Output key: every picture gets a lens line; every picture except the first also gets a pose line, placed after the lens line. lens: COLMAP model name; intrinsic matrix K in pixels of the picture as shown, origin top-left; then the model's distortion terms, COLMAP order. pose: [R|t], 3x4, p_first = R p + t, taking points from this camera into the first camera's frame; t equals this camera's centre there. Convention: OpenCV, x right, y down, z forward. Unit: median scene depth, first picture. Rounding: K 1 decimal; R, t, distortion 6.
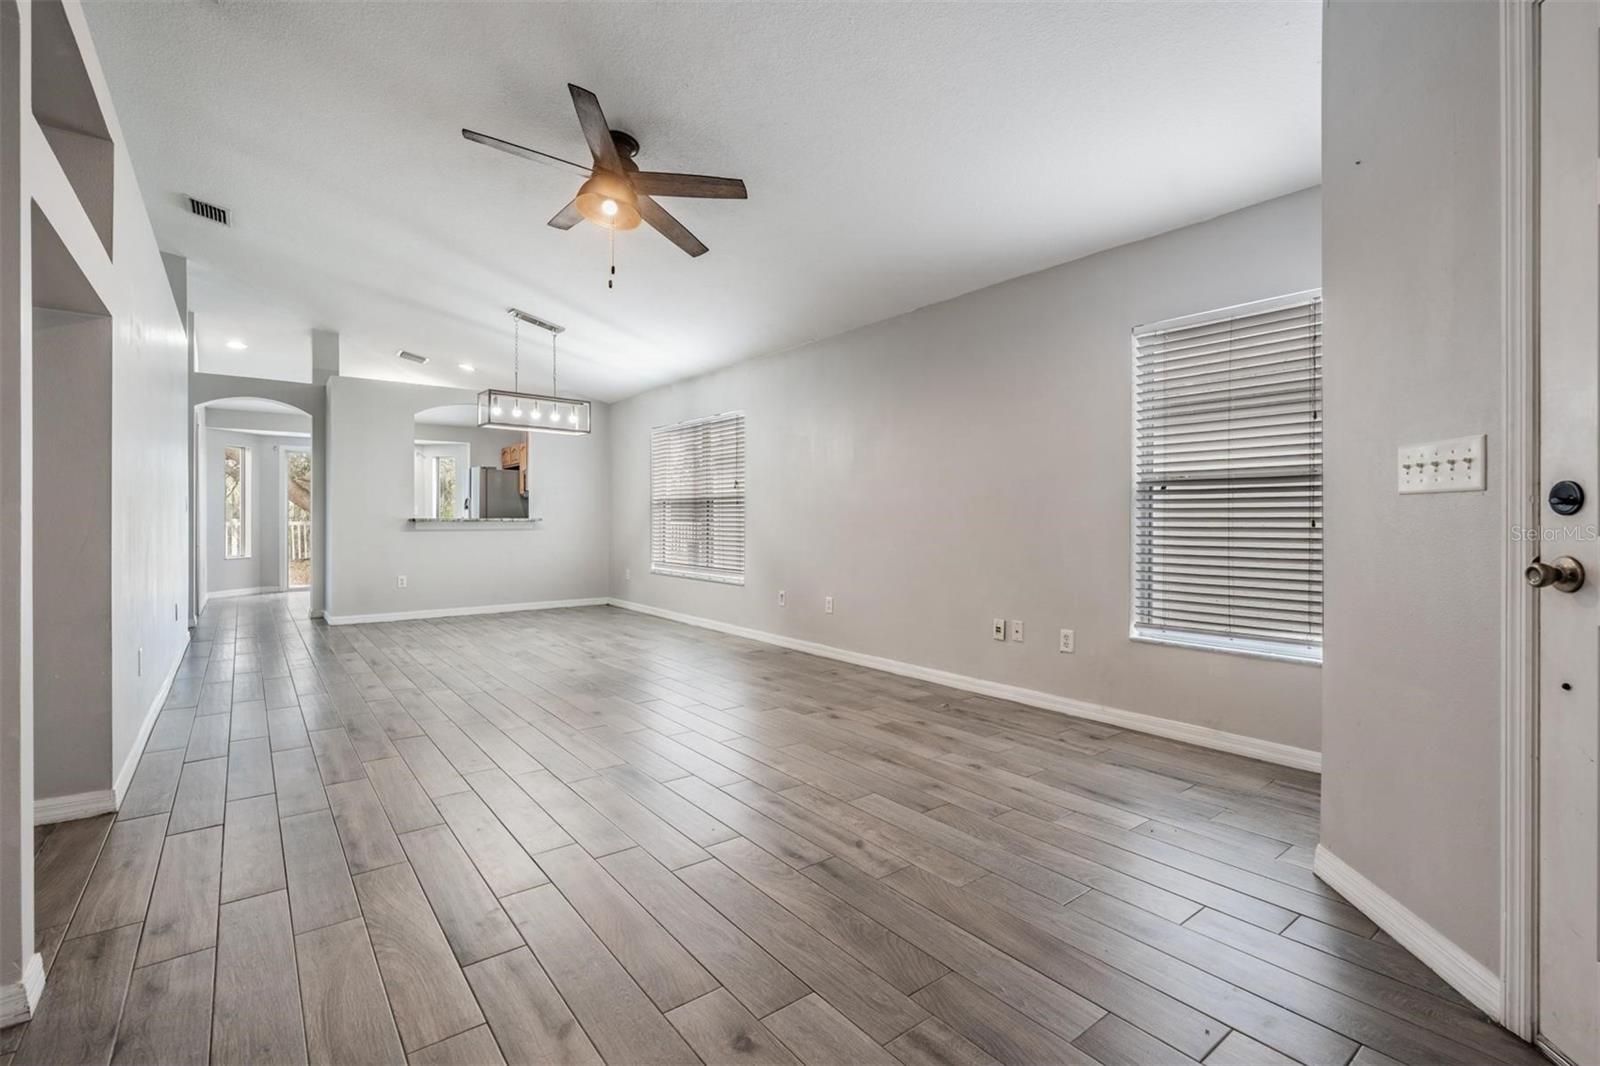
lens RADIAL K [[726.4, 0, 800.7], [0, 726.4, 520.3], [0, 0, 1]] dist [0.002327, -0.000254]
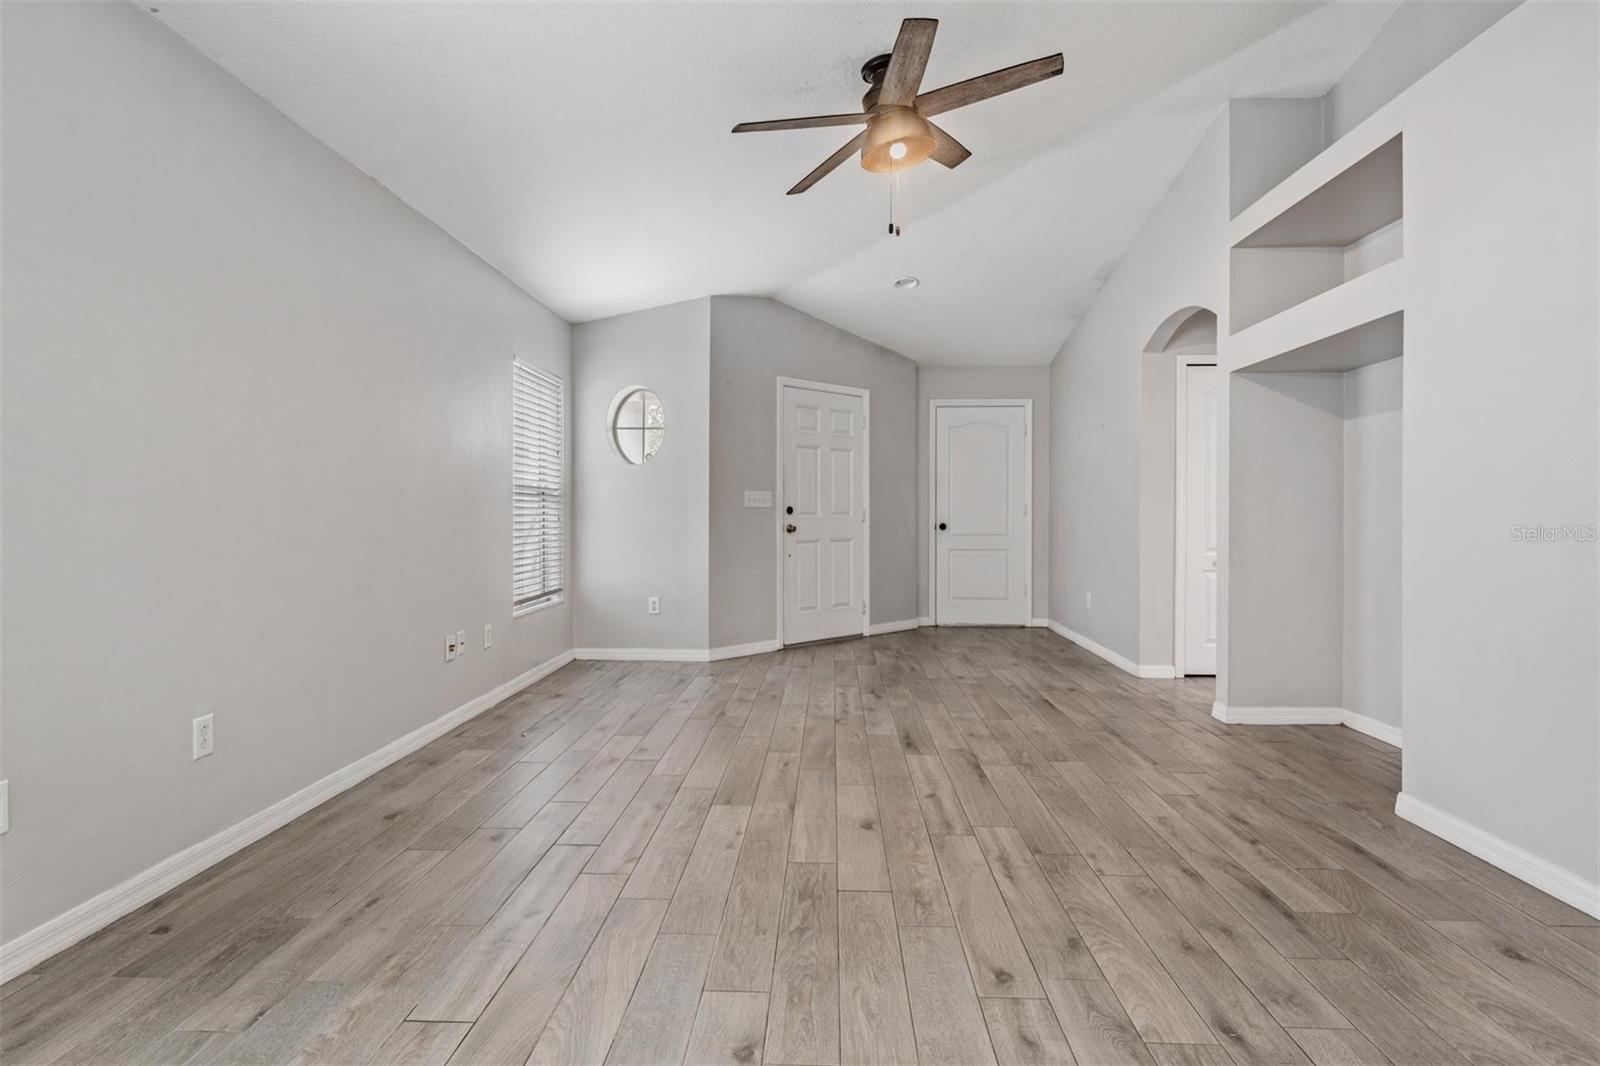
lens RADIAL K [[805.1, 0, 799.4], [0, 805.1, 518.3], [0, 0, 1]] dist [0.000656, -0.000072]
pose [[-0.766726, -0.003461, 0.641966, -0.335846], [0.000732, 0.999980, 0.006266, -0.002240], [-0.641975, 0.005274, -0.766708, 0.774936]]
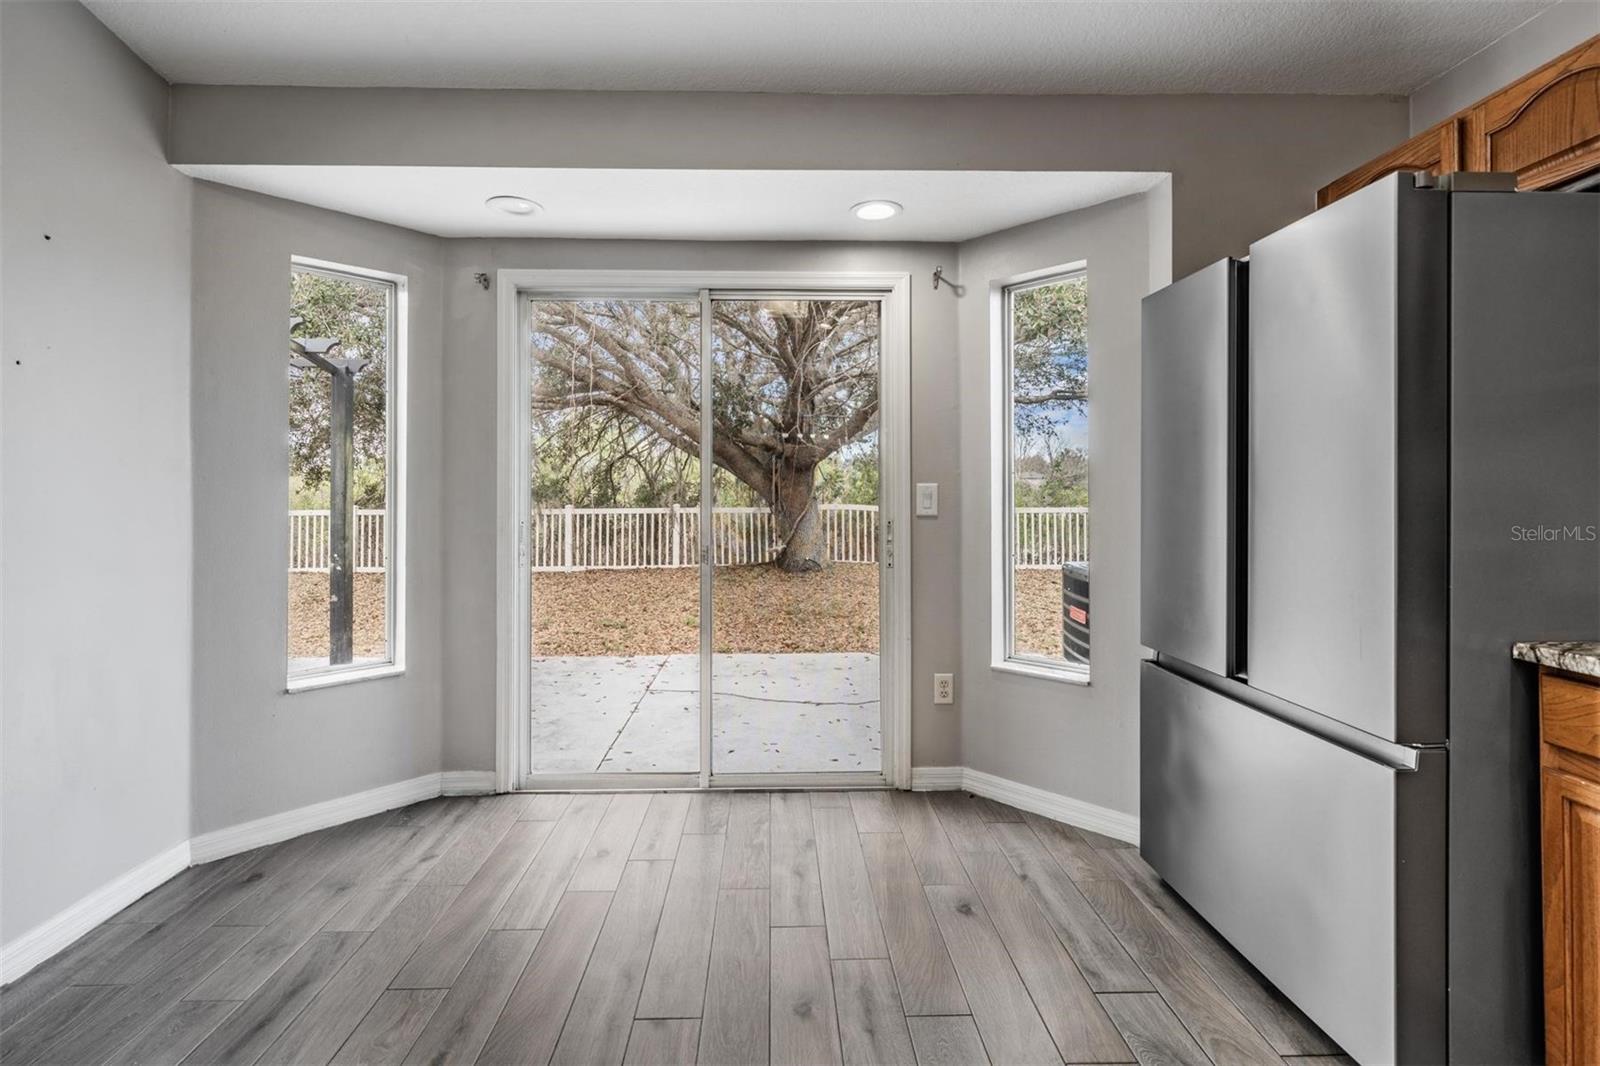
lens RADIAL K [[742.3, 0, 785.9], [0, 742.3, 489.5], [0, 0, 1]] dist [0.000892, -0.000212]
pose [[0.803056, -0.006846, -0.595865, -0.574624], [0.001032, 0.999948, -0.010097, -0.019042], [0.595903, 0.007494, 0.803021, 1.054377]]
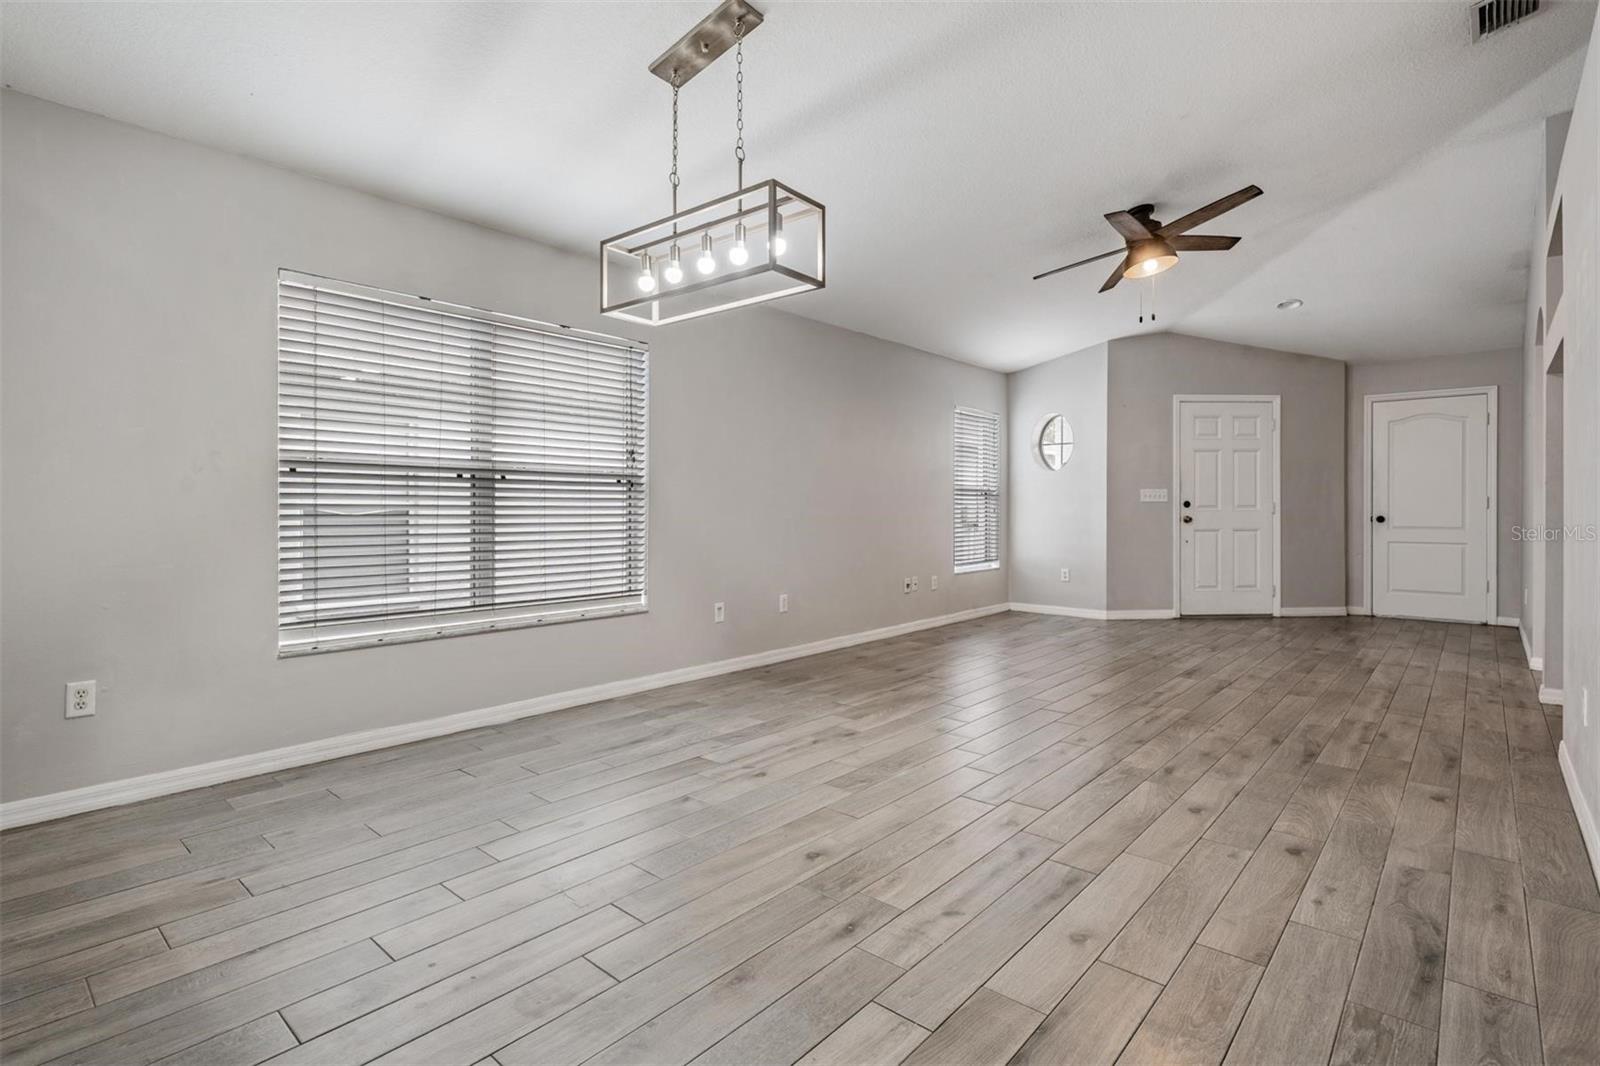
lens RADIAL K [[776.0, 0, 796.5], [0, 776.0, 507.3], [0, 0, 1]] dist [0.001065, -0.000531]
pose [[-0.192583, 0.000707, 0.981280, -0.636480], [0.003345, 0.999994, -0.000064, -0.003020], [-0.981275, 0.003270, -0.192585, 0.806553]]
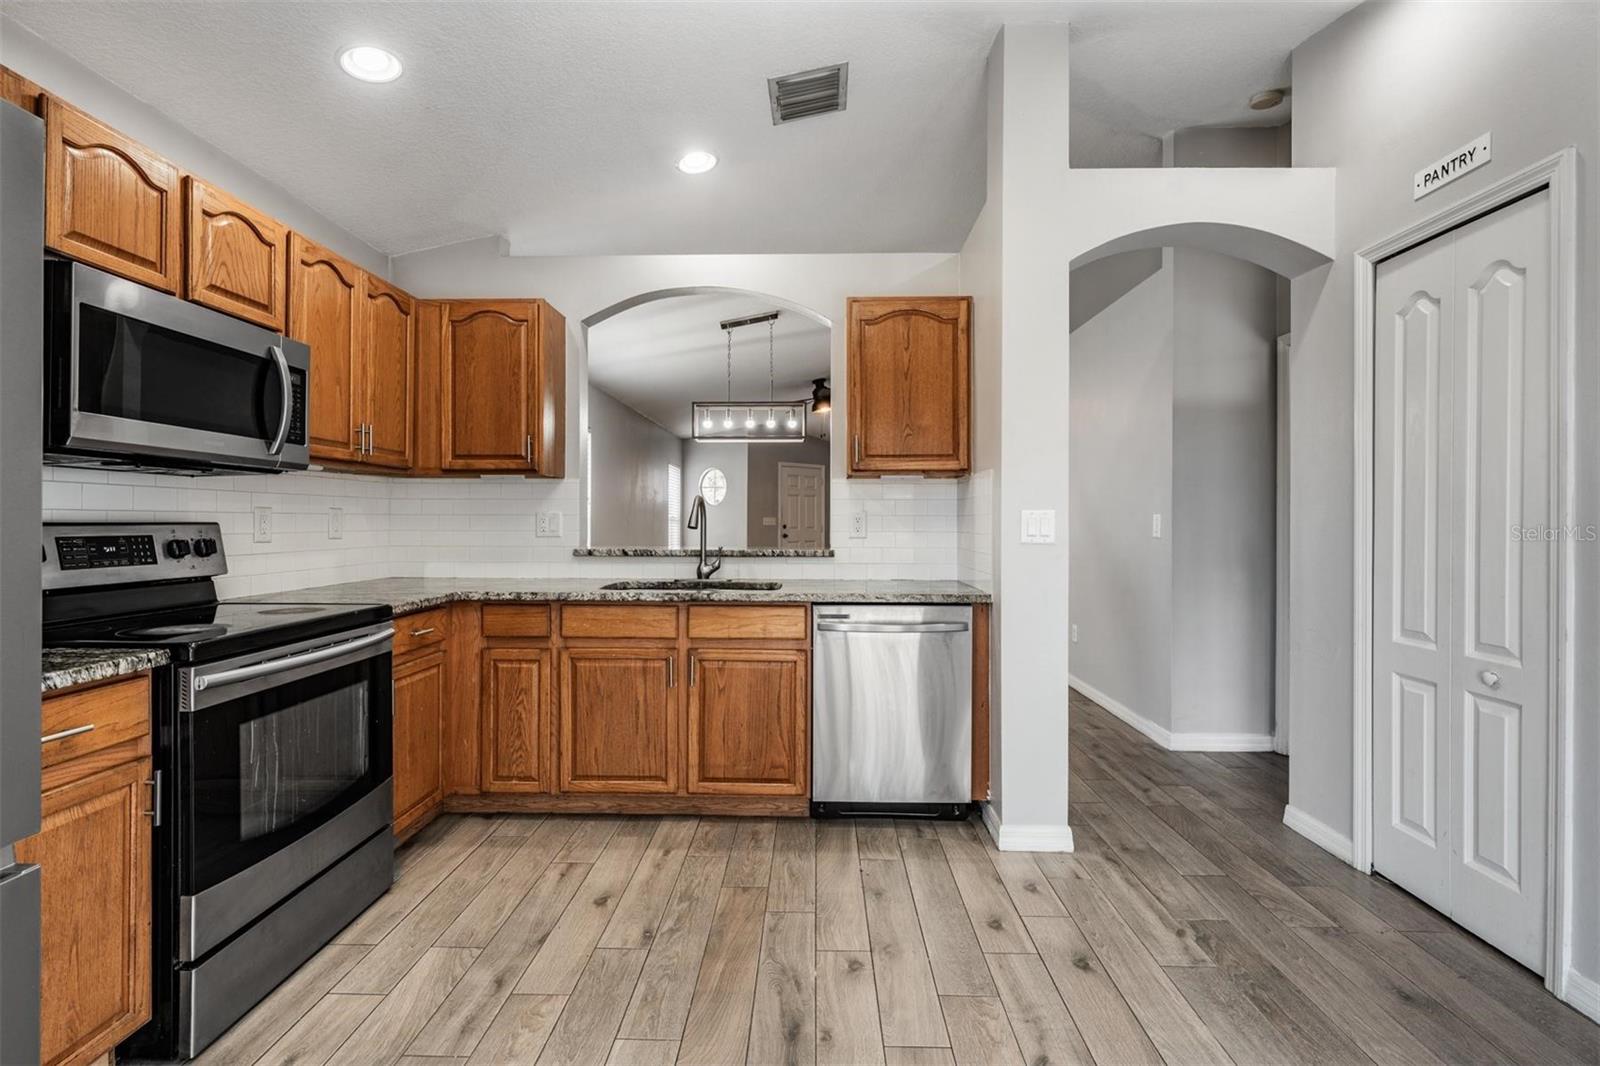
lens RADIAL K [[726.4, 0, 800.7], [0, 726.4, 520.3], [0, 0, 1]] dist [0.002327, -0.000254]
pose [[-0.780424, -0.002258, 0.625246, -0.758365], [-0.002289, 0.999997, 0.000754, -0.019979], [-0.625246, -0.000843, -0.780427, 1.293614]]
